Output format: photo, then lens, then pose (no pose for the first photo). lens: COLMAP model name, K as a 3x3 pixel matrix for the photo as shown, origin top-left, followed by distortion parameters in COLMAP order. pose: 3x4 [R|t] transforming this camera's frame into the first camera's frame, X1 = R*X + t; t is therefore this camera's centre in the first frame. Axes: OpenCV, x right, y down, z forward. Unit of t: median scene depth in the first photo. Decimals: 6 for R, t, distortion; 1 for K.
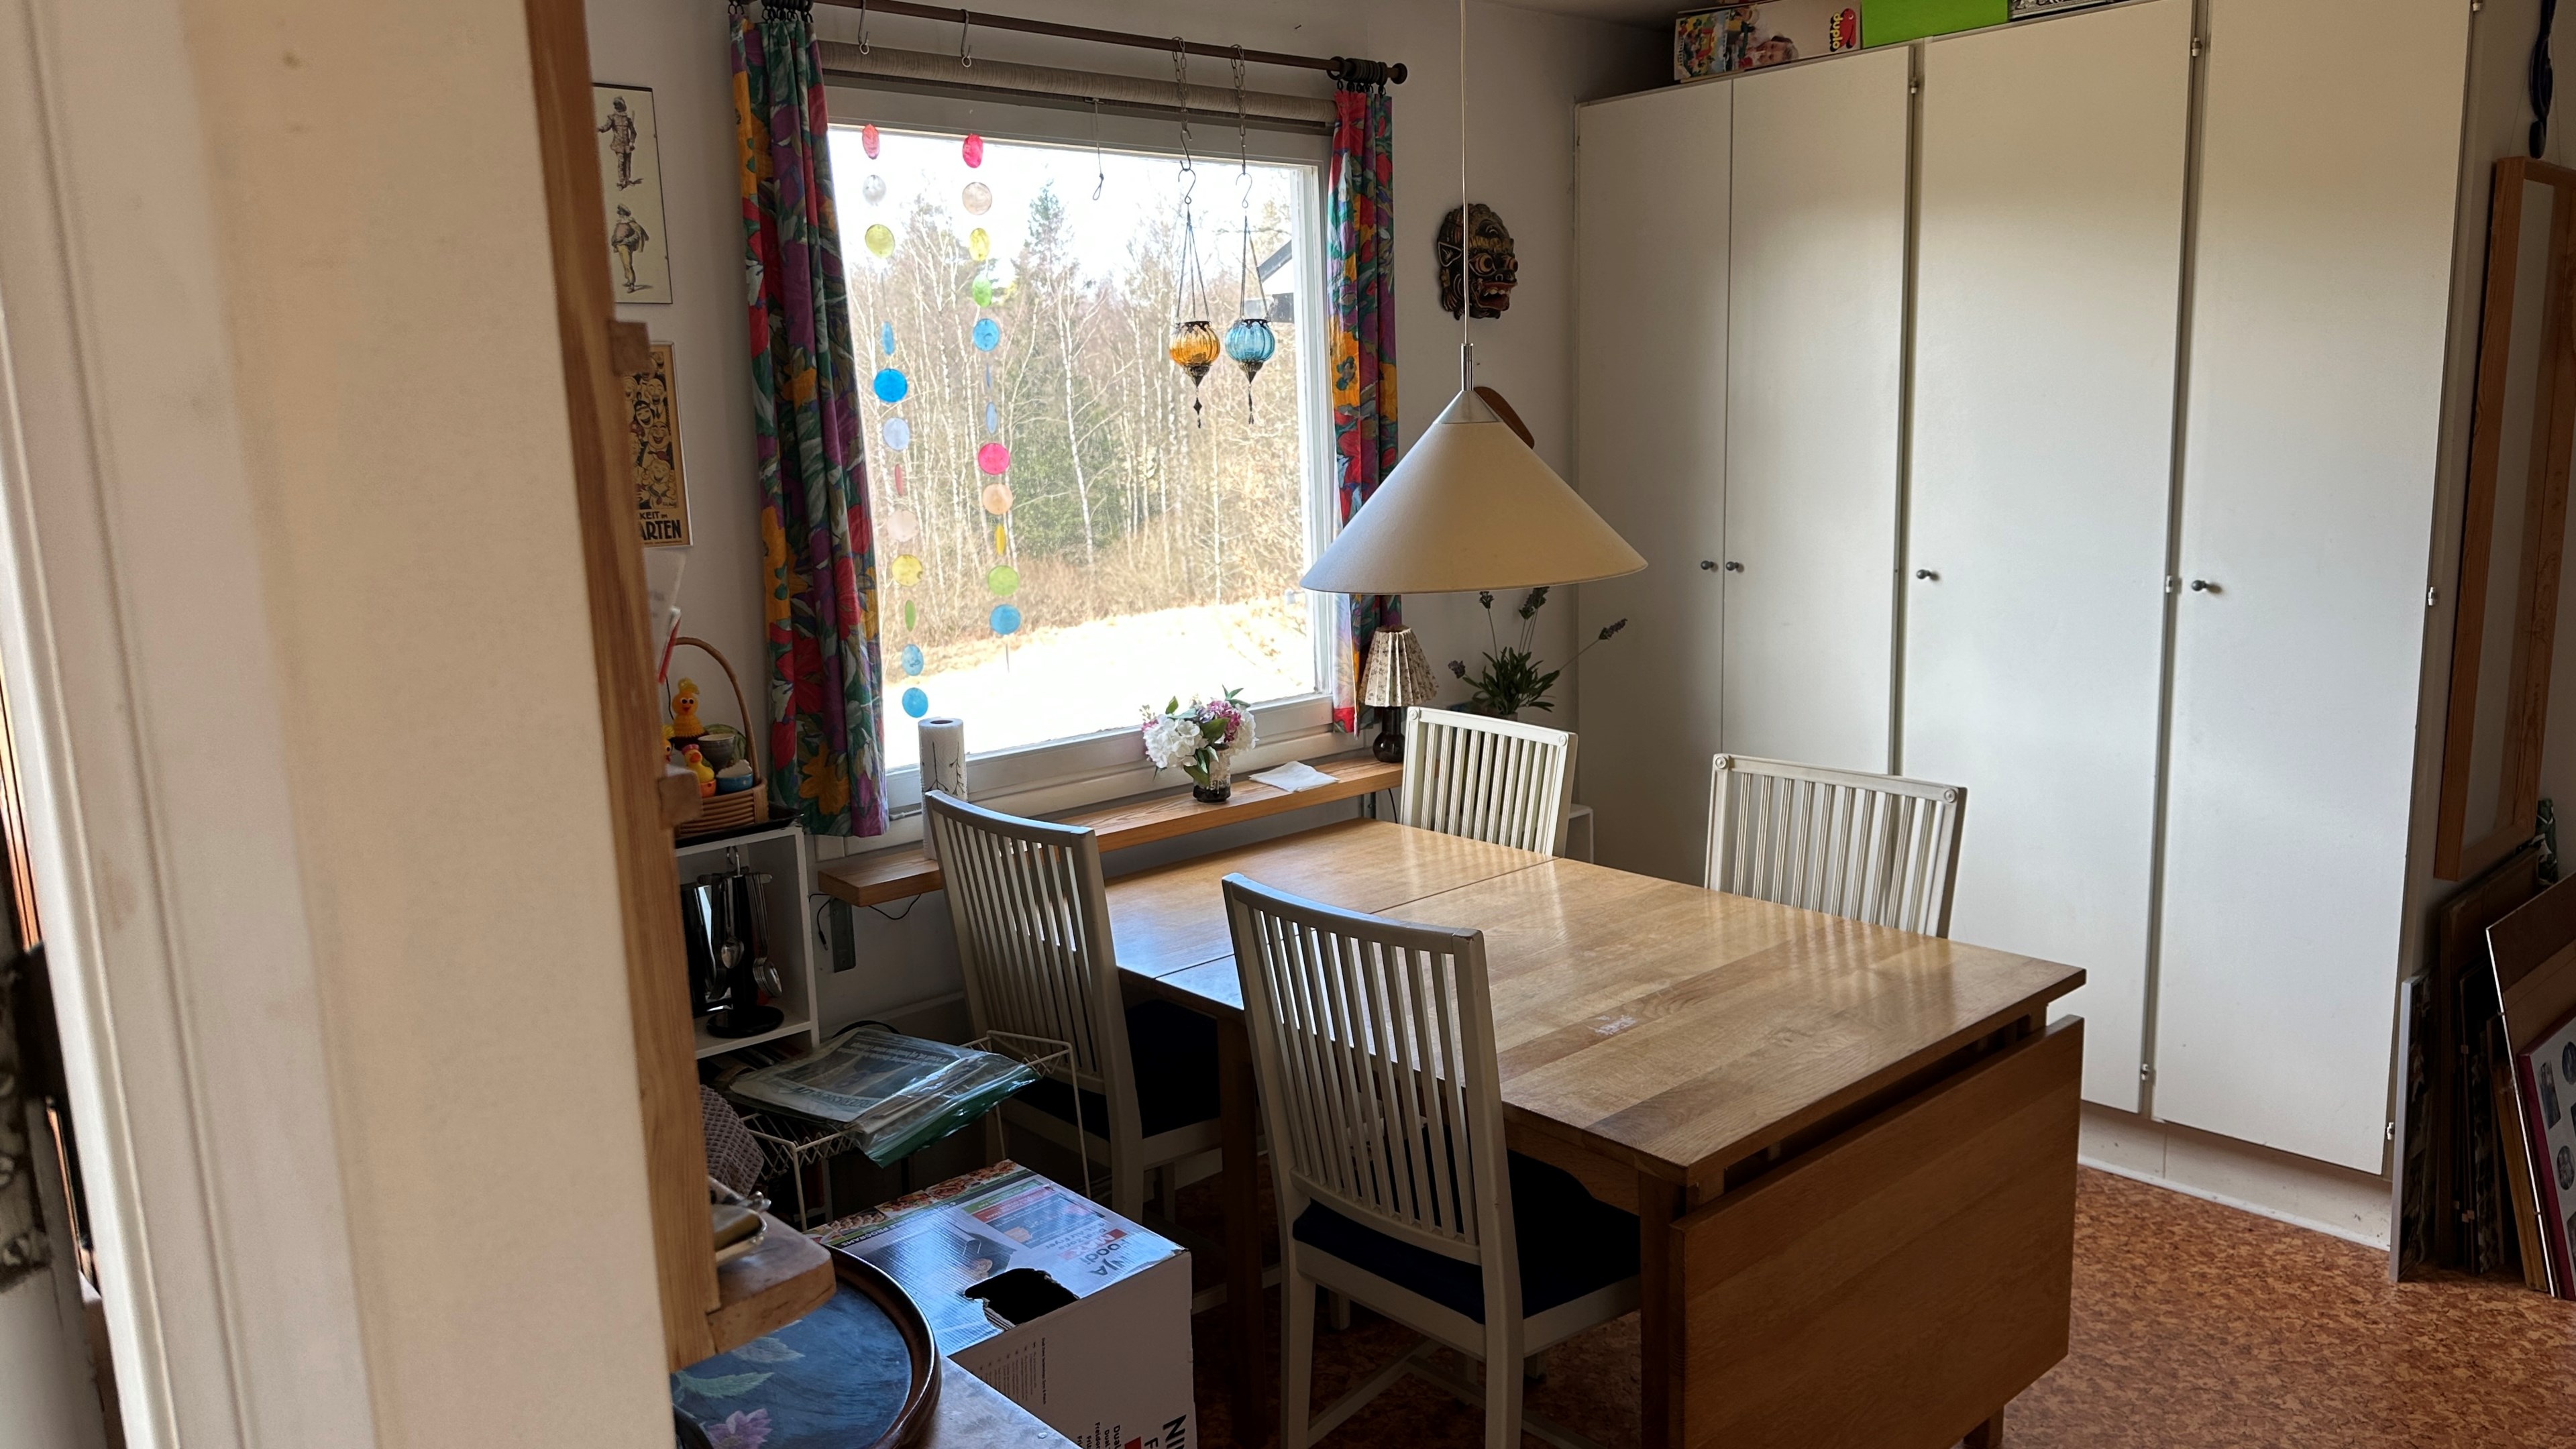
lens RADIAL K [[1806.6, 0, 1271.7], [0, 1806.6, 737.7], [0, 0, 1]] dist [0.006715, -0.011343]
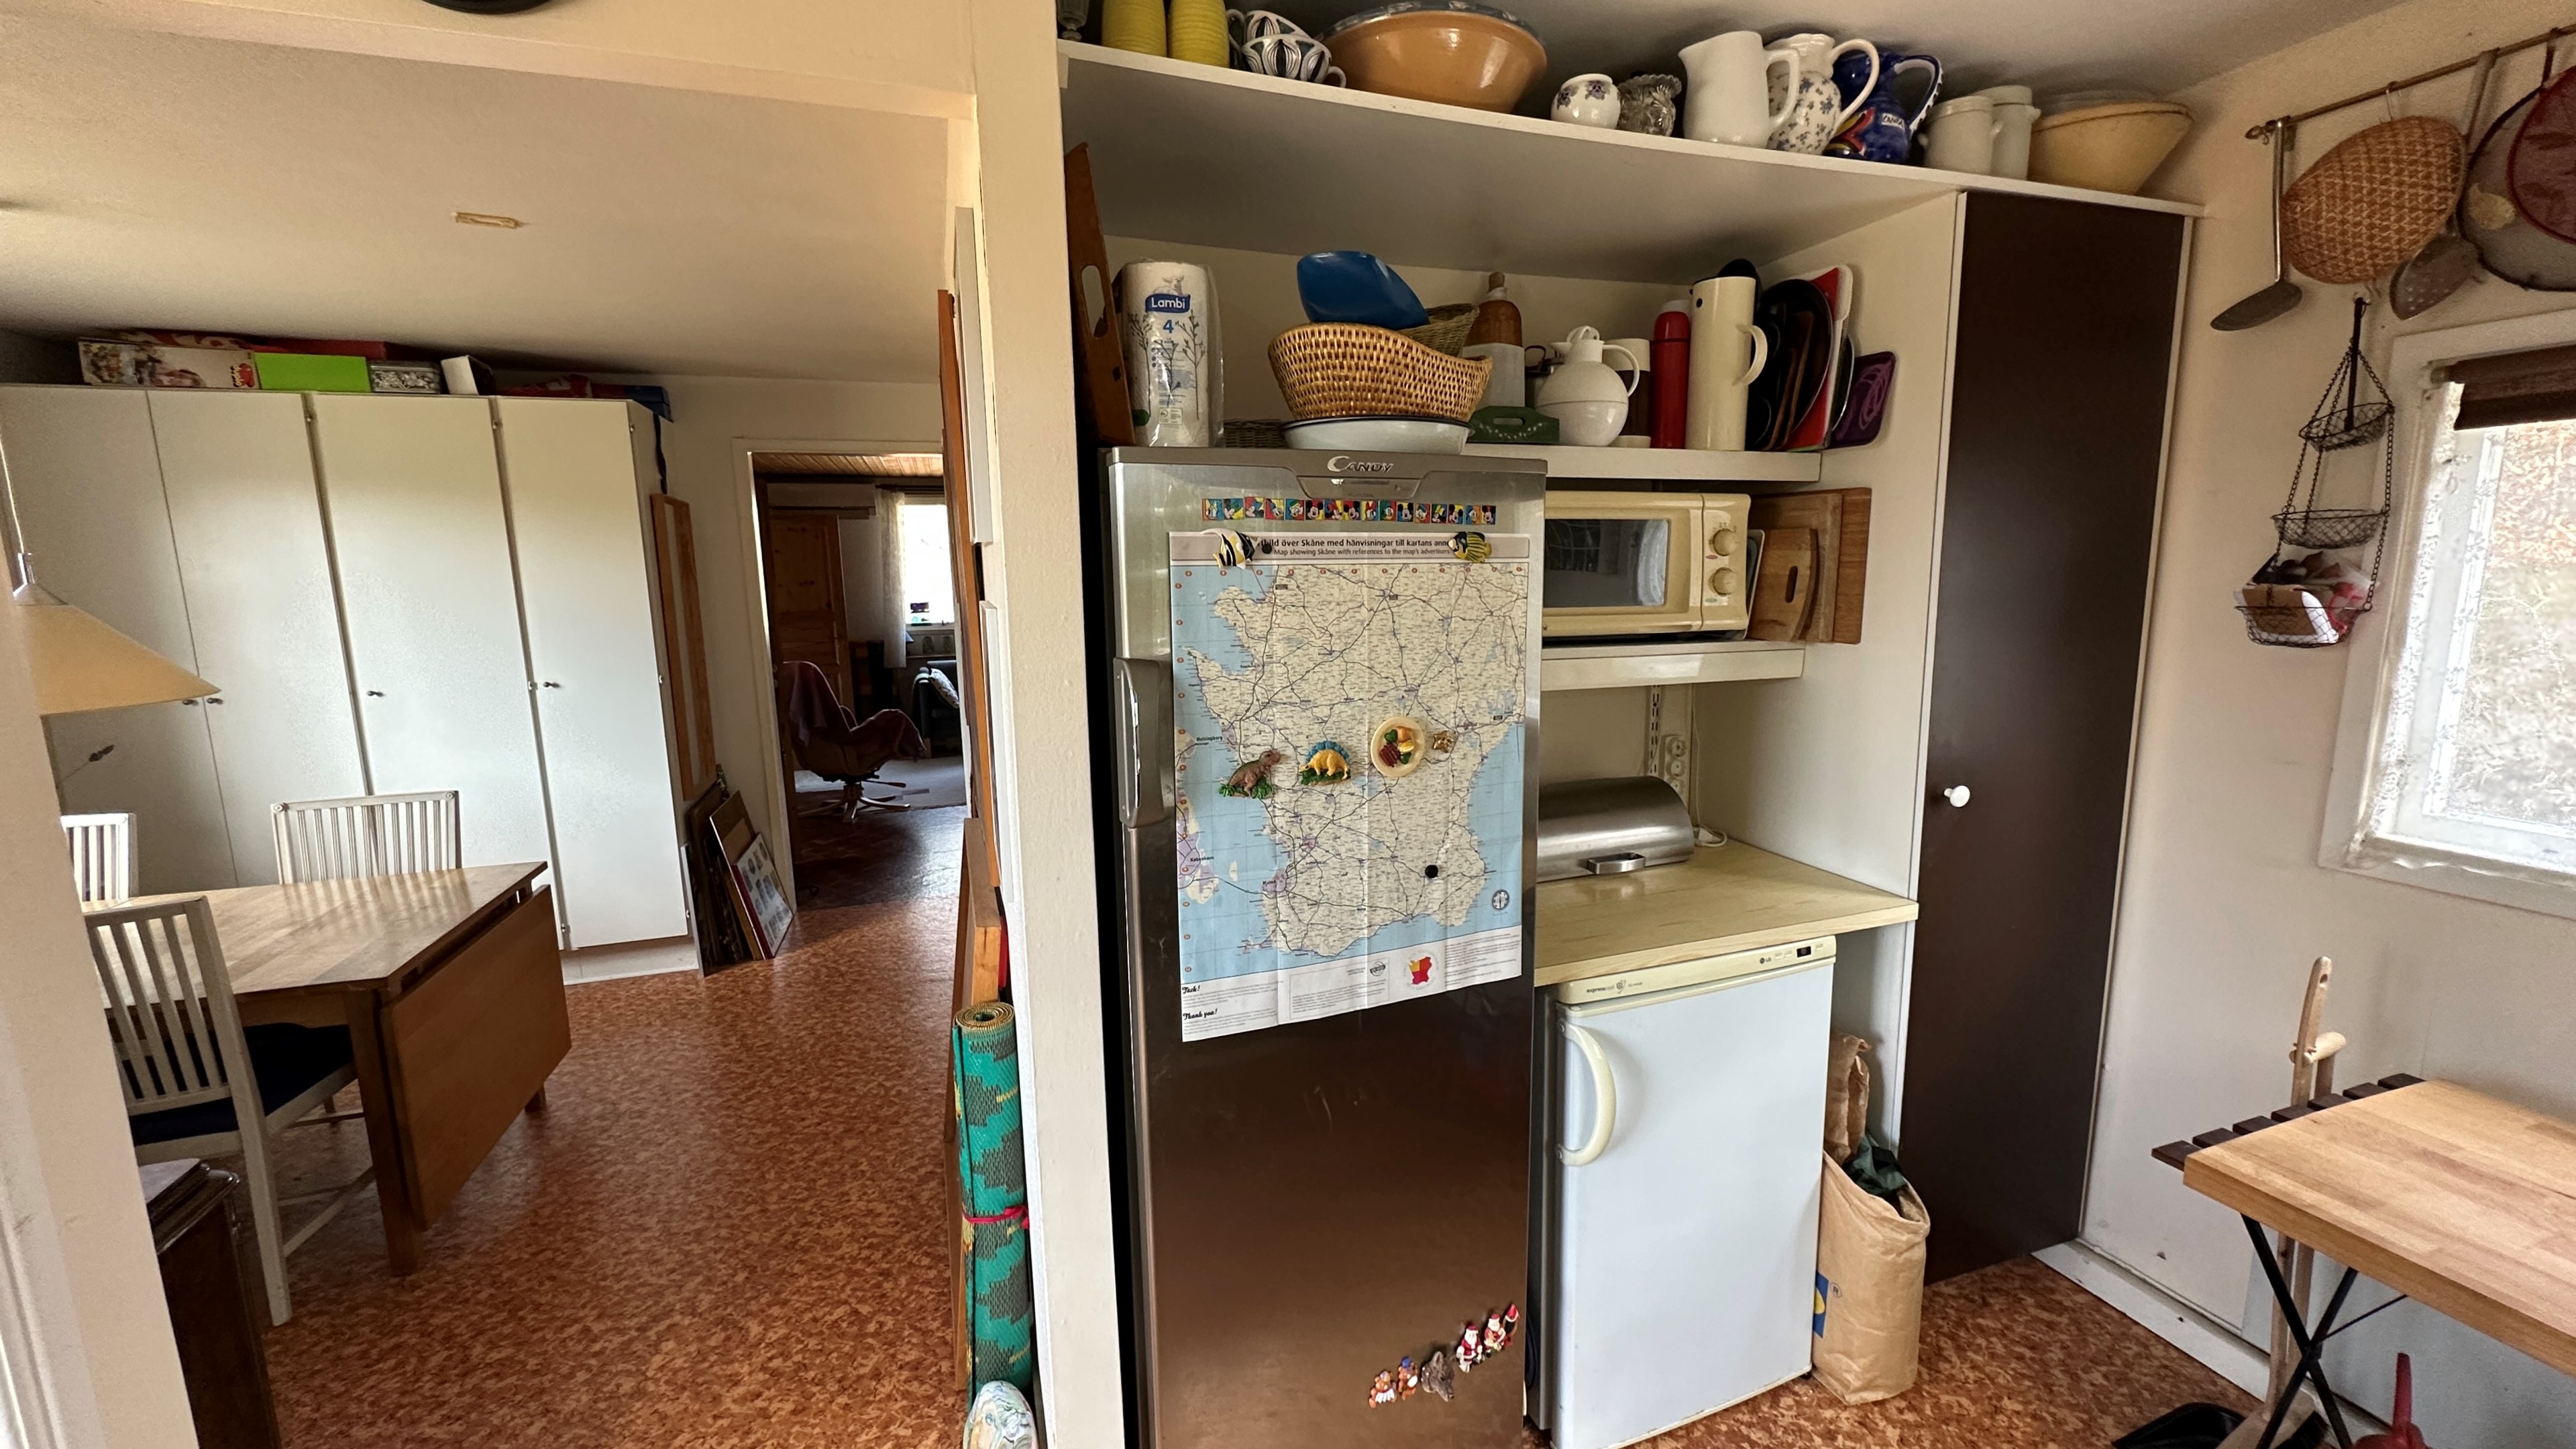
lens RADIAL K [[1023.4, 0, 1300.1], [0, 1023.4, 727.2], [0, 0, 1]] dist [-0.001362, -0.000076]
pose [[0.389984, -0.120294, 0.912930, -0.224623], [0.169519, 0.983864, 0.057226, 0.043220], [-0.905083, 0.132442, 0.404084, -0.244179]]
